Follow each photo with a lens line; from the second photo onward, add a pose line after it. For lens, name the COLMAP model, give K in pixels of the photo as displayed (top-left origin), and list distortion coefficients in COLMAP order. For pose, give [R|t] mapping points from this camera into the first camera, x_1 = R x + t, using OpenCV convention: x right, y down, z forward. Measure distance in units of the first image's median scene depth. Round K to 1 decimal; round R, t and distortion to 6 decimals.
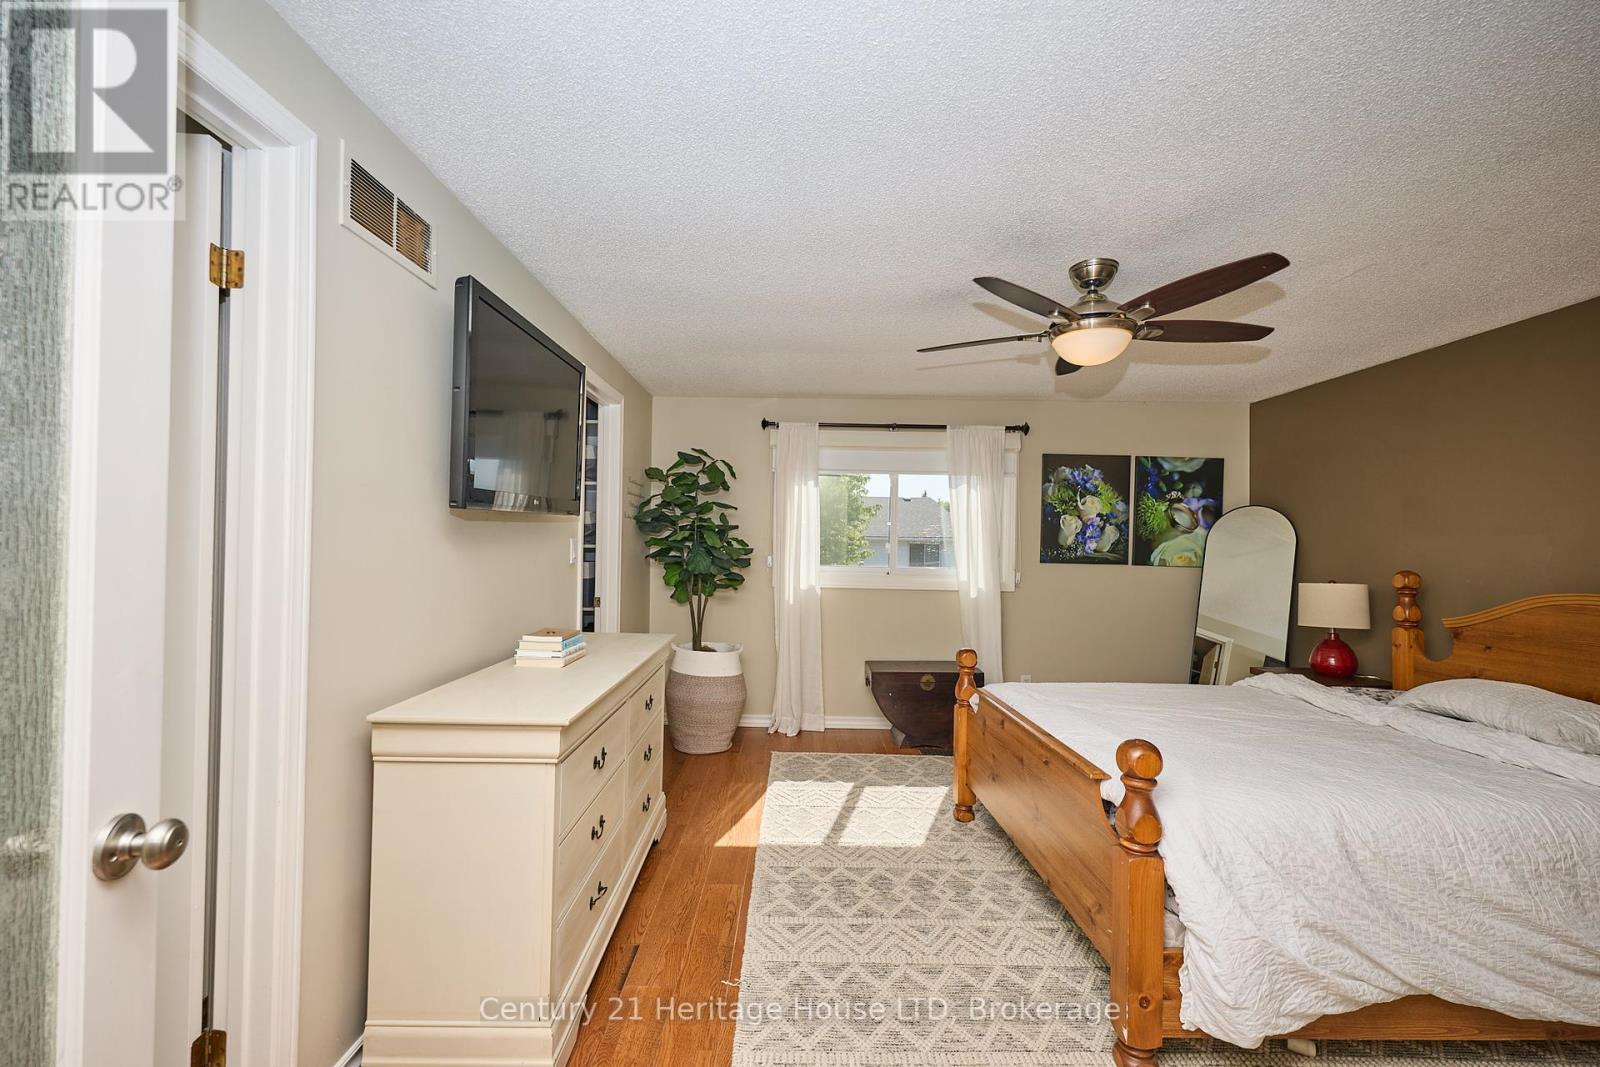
lens RADIAL K [[676.5, 0, 794.9], [0, 676.5, 541.6], [0, 0, 1]] dist [-0.000155, -0.000897]
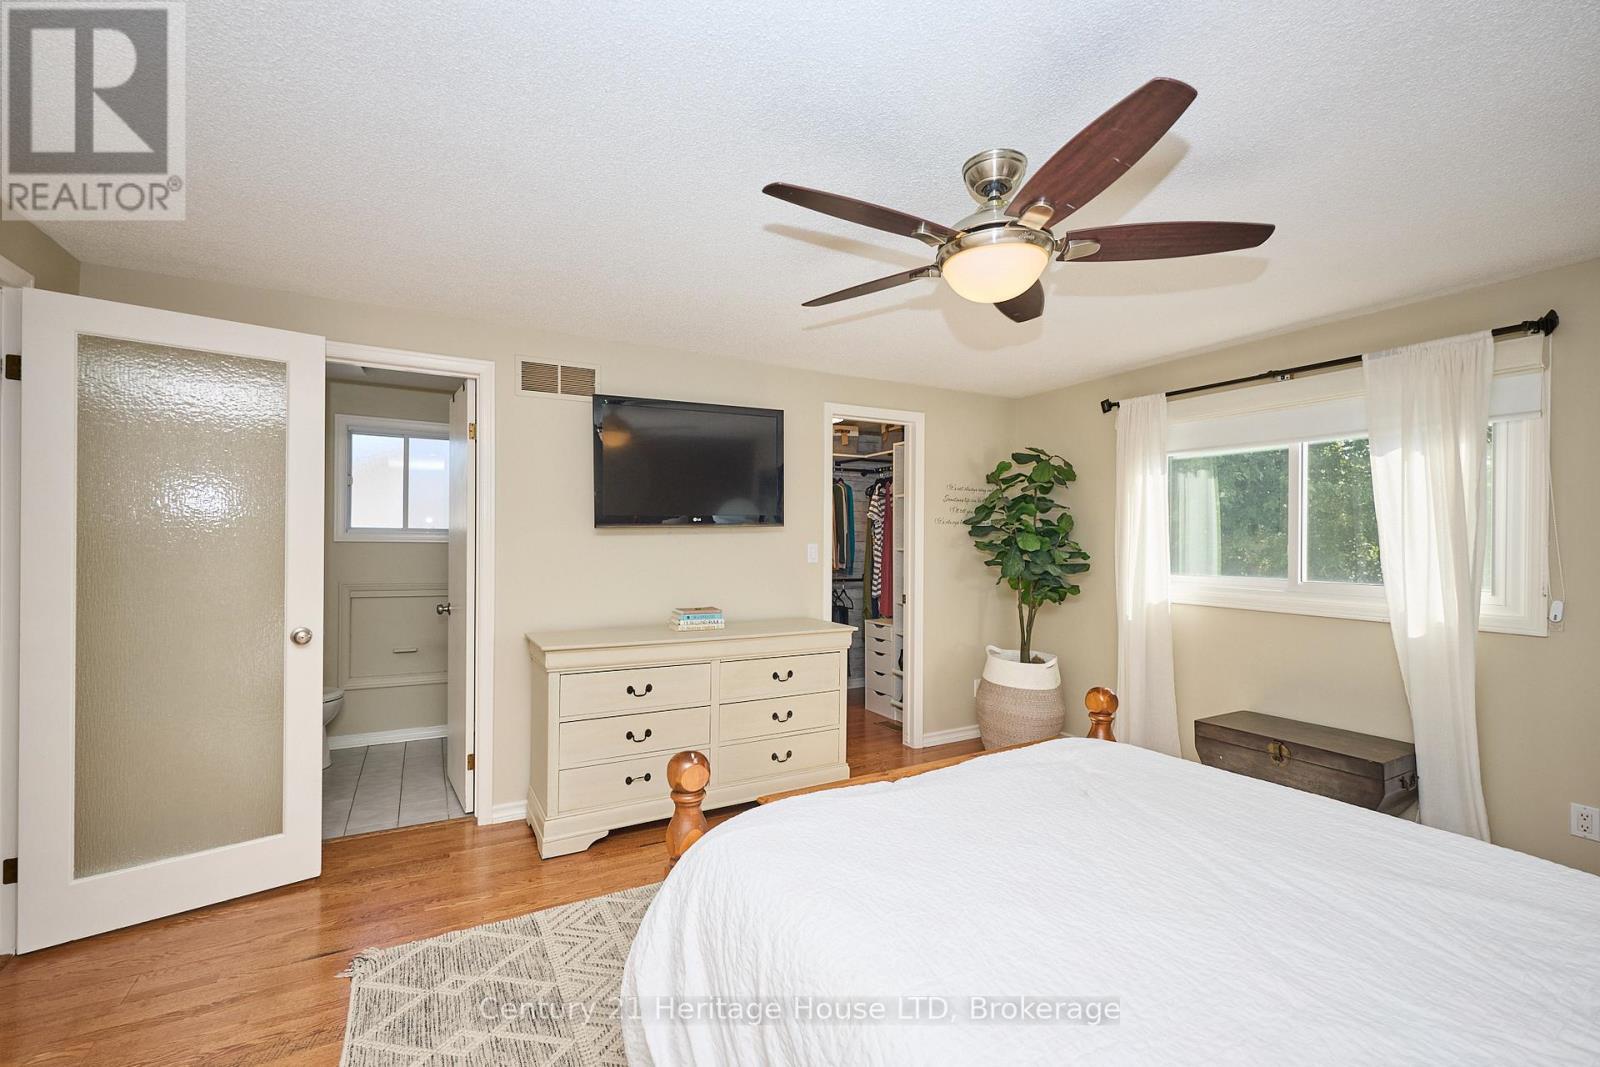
lens RADIAL K [[676.5, 0, 798.5], [0, 676.5, 536.7], [0, 0, 1]] dist [-0.000155, -0.000897]
pose [[0.489965, -0.018304, -0.871550, 0.513384], [0.009335, 0.999832, -0.015750, -0.000154], [0.871692, -0.000419, 0.490053, 0.247841]]
